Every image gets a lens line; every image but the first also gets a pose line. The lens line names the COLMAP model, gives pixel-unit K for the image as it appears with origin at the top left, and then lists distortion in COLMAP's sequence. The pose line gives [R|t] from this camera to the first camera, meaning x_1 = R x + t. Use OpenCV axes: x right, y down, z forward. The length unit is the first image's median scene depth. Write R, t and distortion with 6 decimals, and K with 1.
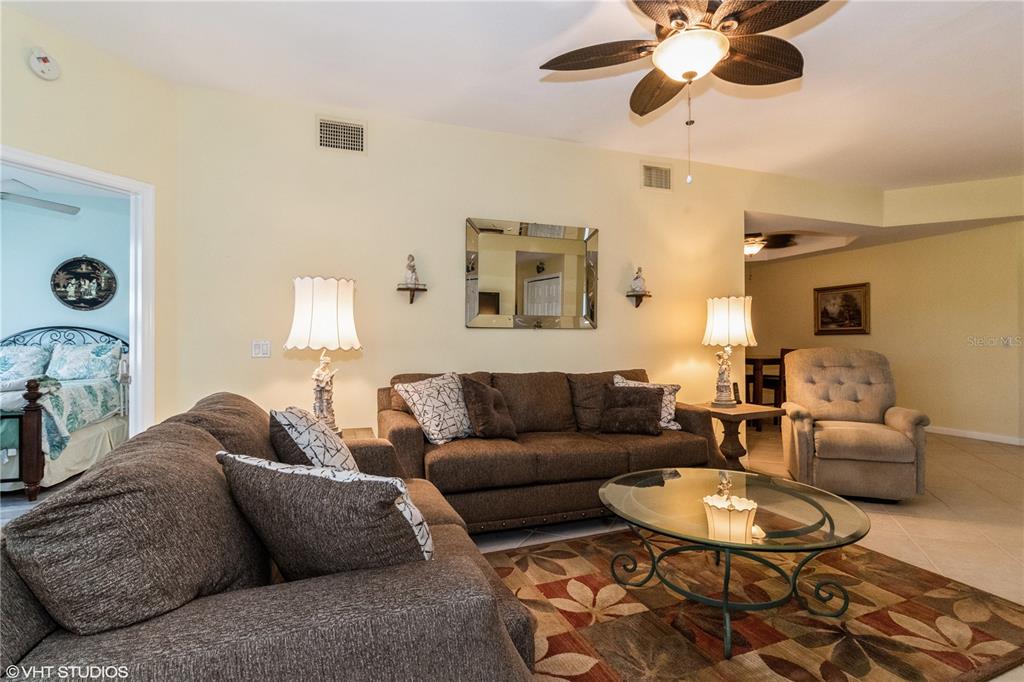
lens RADIAL K [[480.5, 0, 492.7], [0, 480.5, 333.8], [0, 0, 1]] dist [-0.004047, -0.000374]
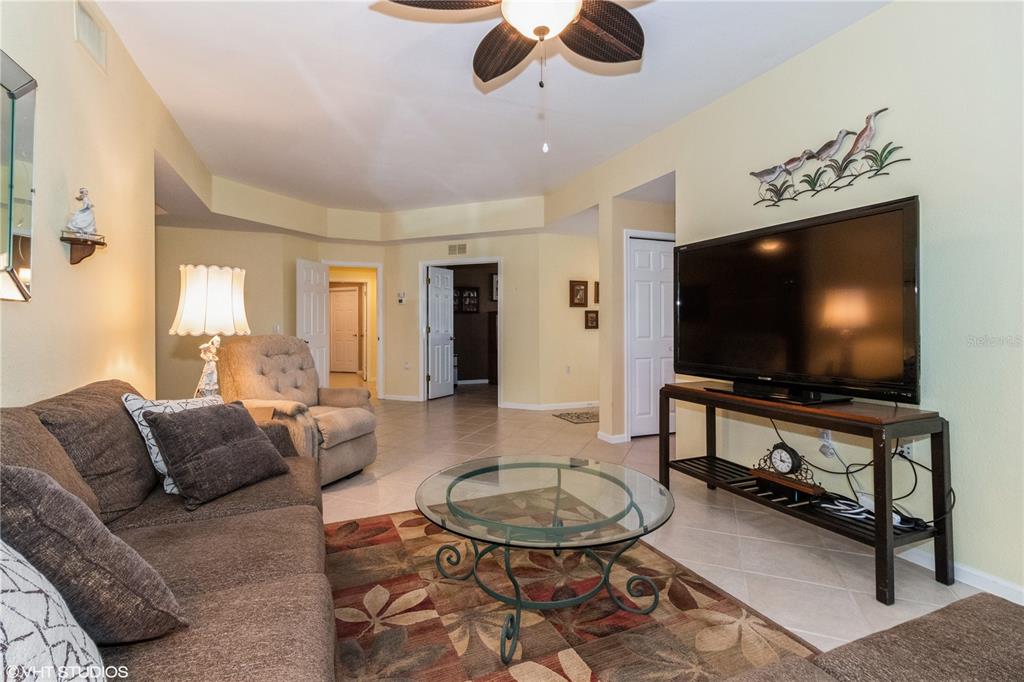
lens RADIAL K [[452.6, 0, 512.0], [0, 452.6, 341.0], [0, 0, 1]] dist [0.002066, 0.000211]
pose [[-0.053503, -0.027811, 0.998180, -0.378209], [-0.030846, 0.999181, 0.026185, 0.002124], [-0.998091, -0.029389, -0.054317, 0.941962]]
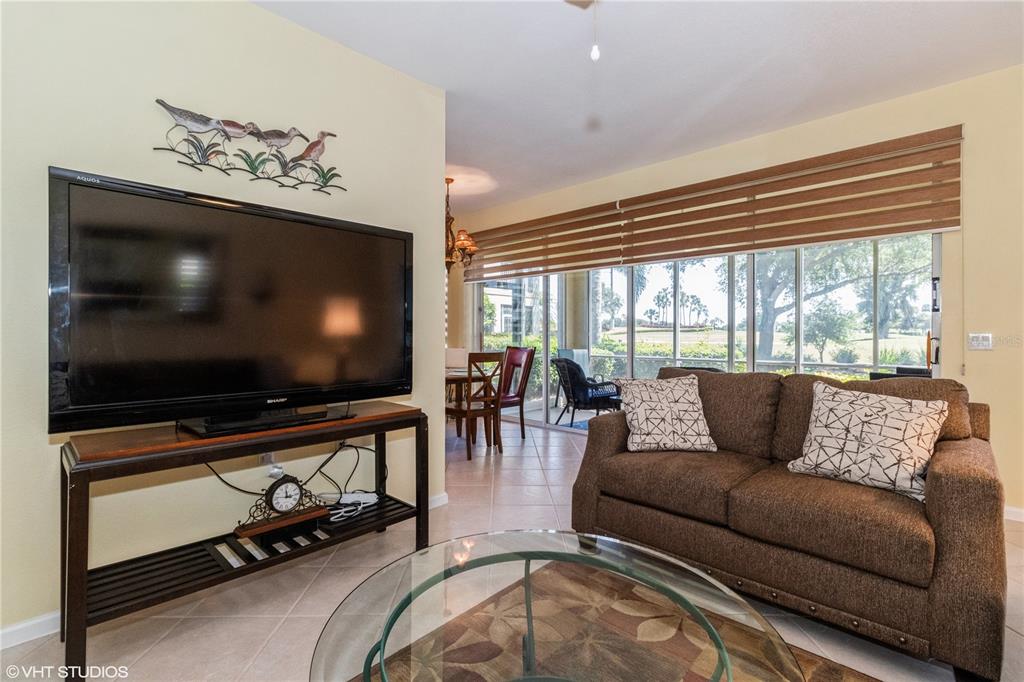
lens RADIAL K [[485.1, 0, 513.6], [0, 485.1, 334.0], [0, 0, 1]] dist [0.002528, 0.000346]
pose [[-0.891876, 0.011333, -0.452137, 0.620165], [0.025583, 0.999350, -0.025416, 0.011972], [0.451555, -0.034235, -0.891586, 1.269809]]
